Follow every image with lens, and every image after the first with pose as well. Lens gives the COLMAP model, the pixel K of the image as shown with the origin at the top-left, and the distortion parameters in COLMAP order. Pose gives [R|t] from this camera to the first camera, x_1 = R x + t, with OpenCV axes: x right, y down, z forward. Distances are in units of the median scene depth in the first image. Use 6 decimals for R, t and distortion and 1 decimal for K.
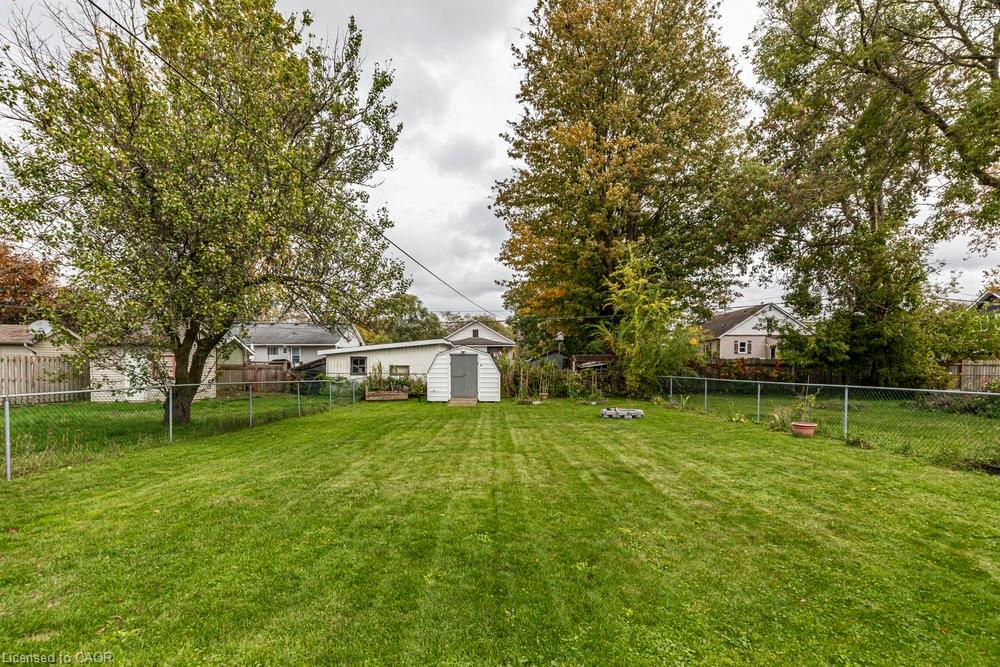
lens RADIAL K [[470.4, 0, 499.7], [0, 470.4, 378.3], [0, 0, 1]] dist [0.001274, 0.000014]
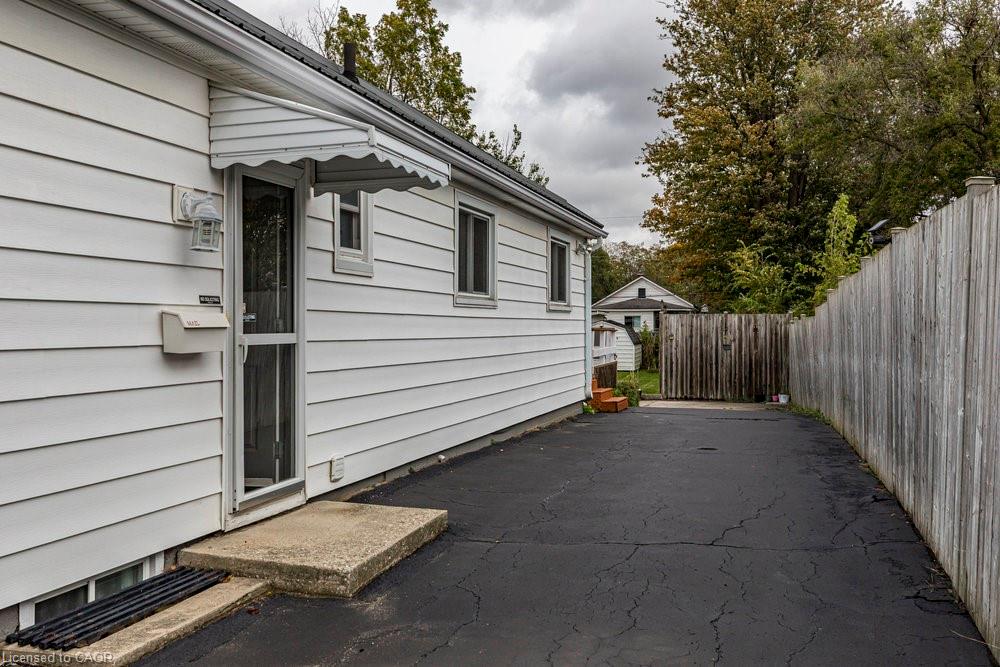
lens RADIAL K [[966.5, 0, 500.0], [0, 966.5, 333.5], [0, 0, 1]] dist [0.001830, 0.007150]
pose [[0.966013, 0.004240, -0.258459, 0.256183], [-0.008429, 0.999850, -0.015100, 0.001747], [0.258356, 0.016765, 0.965904, -1.148181]]
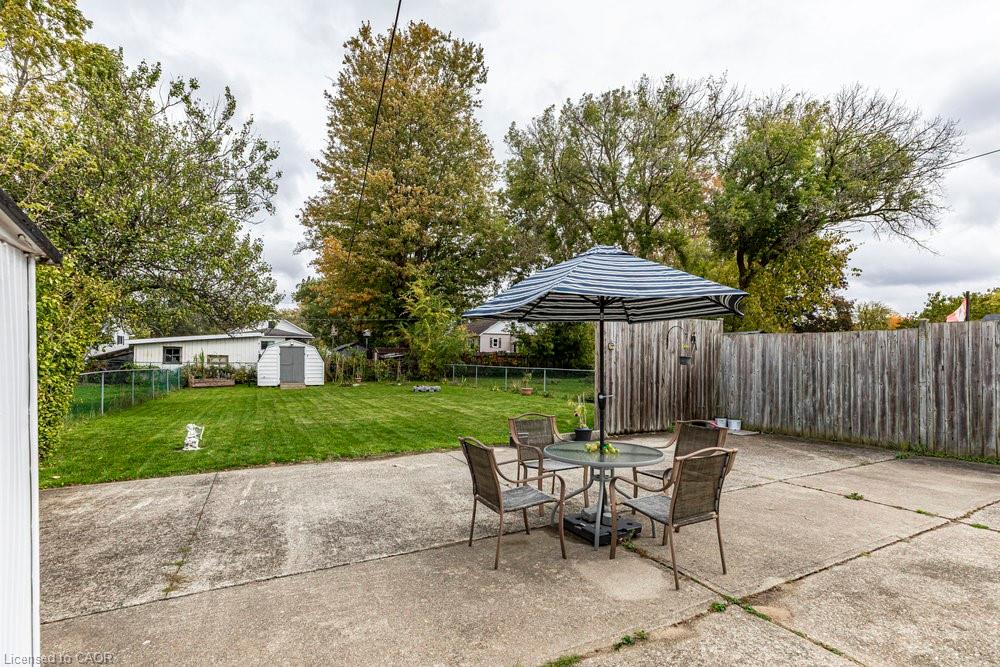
lens RADIAL K [[443.5, 0, 498.5], [0, 443.5, 358.8], [0, 0, 1]] dist [-0.000307, -0.000046]
pose [[0.884259, 0.003002, 0.466988, -0.118144], [0.005741, 0.999834, -0.017296, 0.002752], [-0.466962, 0.017975, 0.884095, -0.215284]]
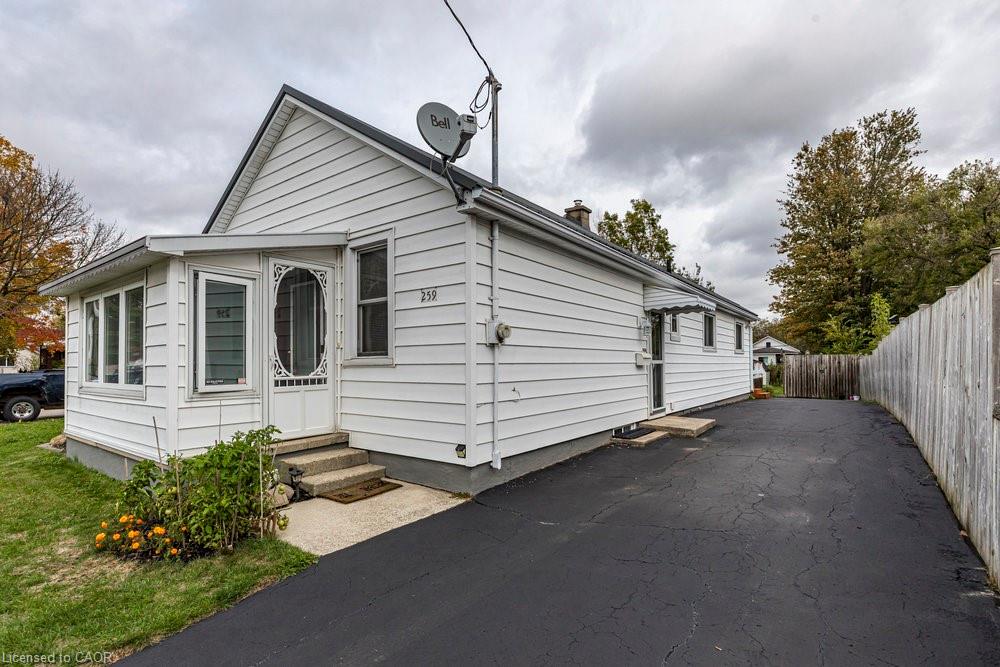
lens RADIAL K [[485.4, 0, 501.5], [0, 485.4, 362.7], [0, 0, 1]] dist [-0.001497, -0.000754]
pose [[0.818008, -0.005813, -0.575178, 0.259260], [-0.009358, 0.999682, -0.023413, 0.011696], [0.575131, 0.024535, 0.817693, -1.334890]]
